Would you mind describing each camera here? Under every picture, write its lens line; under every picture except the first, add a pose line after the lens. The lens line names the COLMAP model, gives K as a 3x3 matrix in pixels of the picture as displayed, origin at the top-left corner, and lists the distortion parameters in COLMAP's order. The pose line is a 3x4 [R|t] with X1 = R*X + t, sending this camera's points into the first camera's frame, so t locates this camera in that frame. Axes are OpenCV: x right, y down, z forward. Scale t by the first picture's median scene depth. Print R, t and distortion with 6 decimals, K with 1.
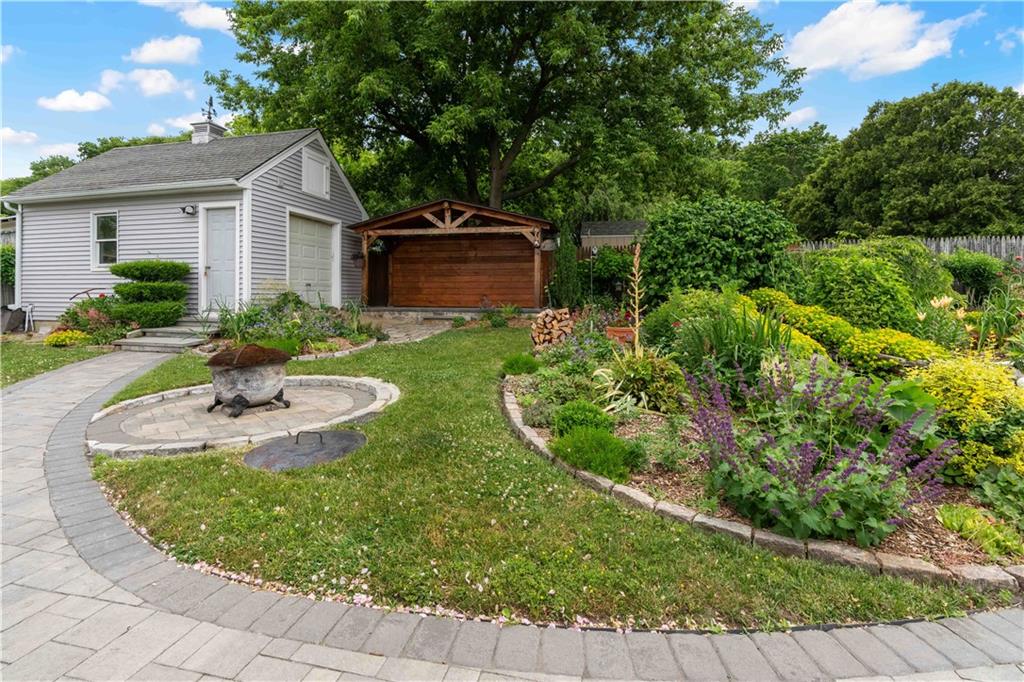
lens RADIAL K [[461.2, 0, 513.8], [0, 461.2, 299.2], [0, 0, 1]] dist [-0.003750, -0.000827]
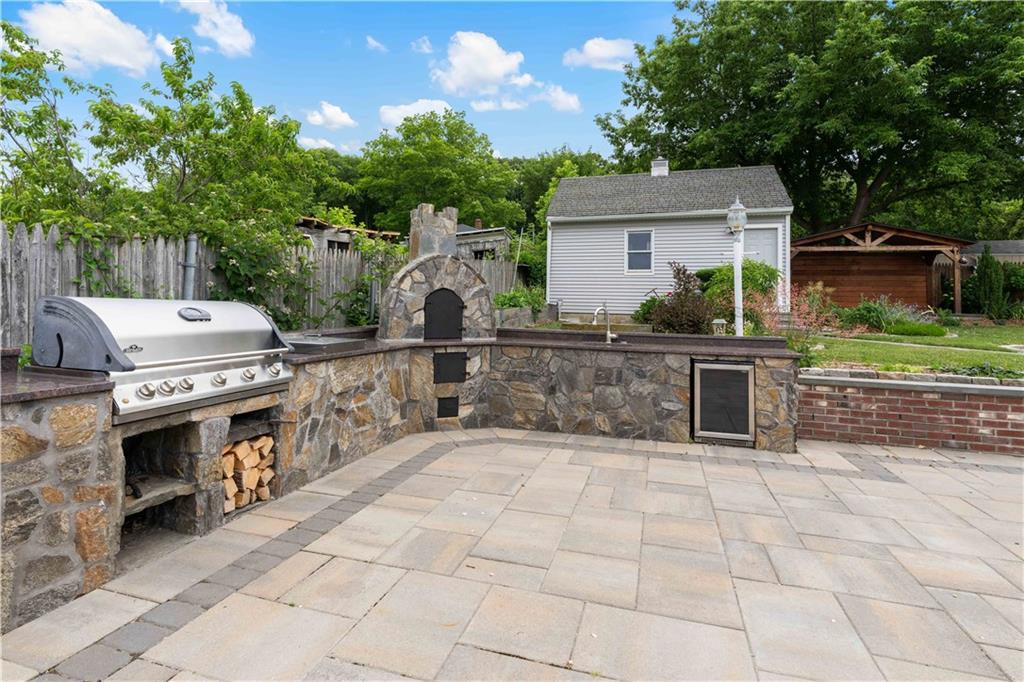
lens RADIAL K [[492.1, 0, 507.8], [0, 492.1, 290.4], [0, 0, 1]] dist [0.002602, 0.000678]
pose [[0.998040, 0.020992, -0.058961, -1.009481], [-0.024447, 0.997988, -0.058505, 0.062233], [0.057614, 0.059831, 0.996544, -0.345210]]
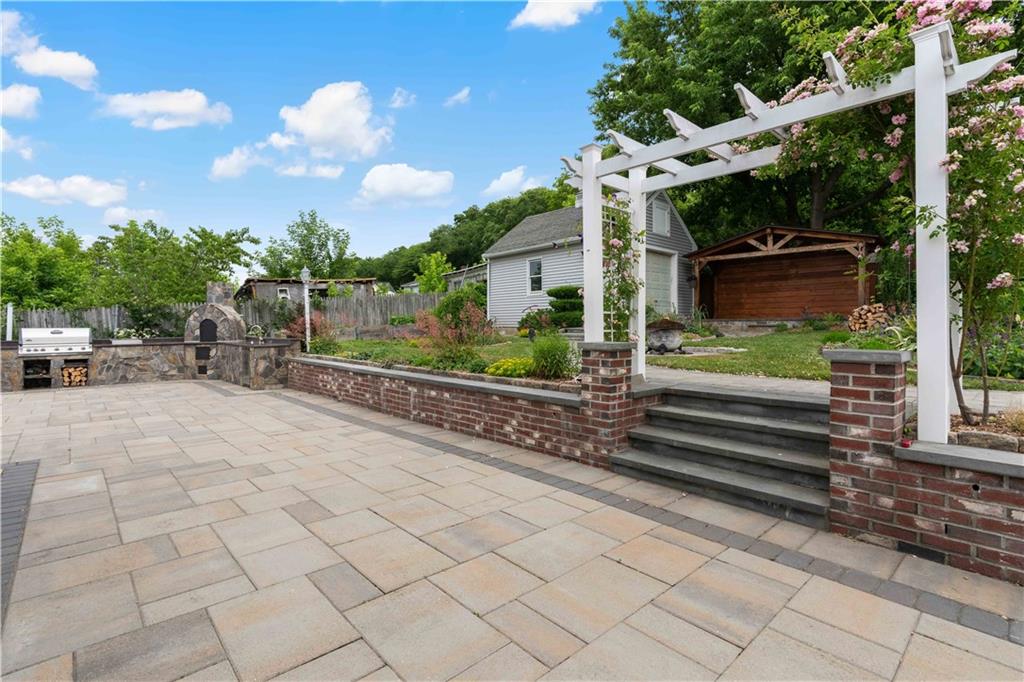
lens RADIAL K [[492.1, 0, 524.1], [0, 492.1, 324.0], [0, 0, 1]] dist [0.002602, 0.000678]
pose [[0.836556, -0.006075, -0.547847, 0.019978], [-0.005162, 0.999807, -0.018969, 0.061820], [0.547857, 0.018696, 0.836363, -0.397153]]
